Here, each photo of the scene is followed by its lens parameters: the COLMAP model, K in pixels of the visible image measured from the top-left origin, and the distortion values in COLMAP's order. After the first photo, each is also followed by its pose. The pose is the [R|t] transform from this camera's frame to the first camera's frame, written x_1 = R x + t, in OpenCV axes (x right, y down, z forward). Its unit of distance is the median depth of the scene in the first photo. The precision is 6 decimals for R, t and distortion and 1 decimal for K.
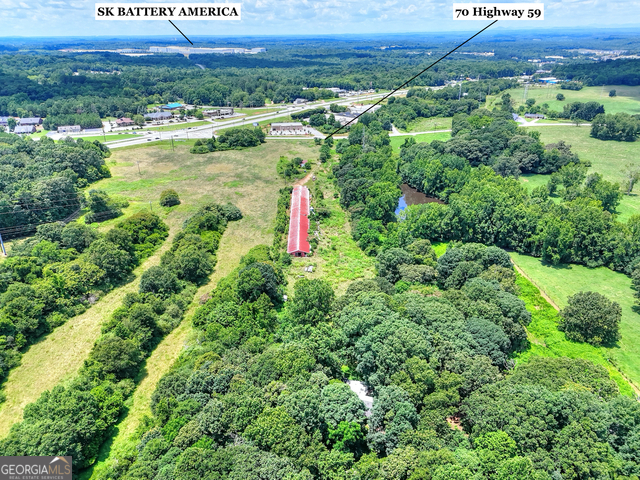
lens RADIAL K [[489.1, 0, 320.0], [0, 489.1, 240.0], [0, 0, 1]] dist [0.080595, -0.067629]
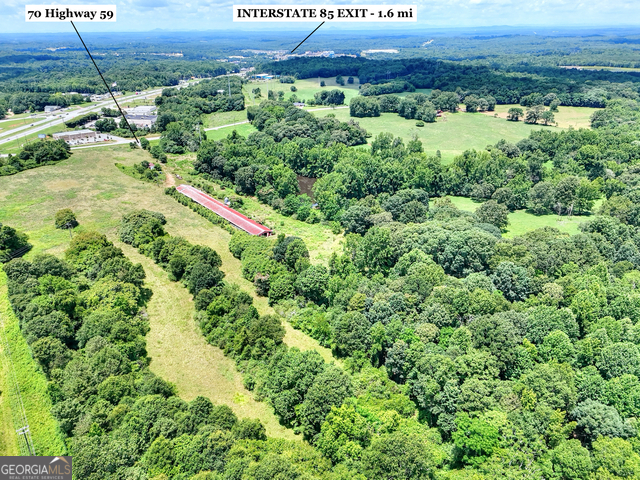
lens RADIAL K [[489.1, 0, 320.0], [0, 489.1, 240.0], [0, 0, 1]] dist [0.080595, -0.067629]
pose [[0.799807, -0.234034, 0.552753, -0.308191], [0.235631, 0.969356, 0.069476, -0.003846], [-0.552075, 0.074679, 0.830444, 0.014234]]
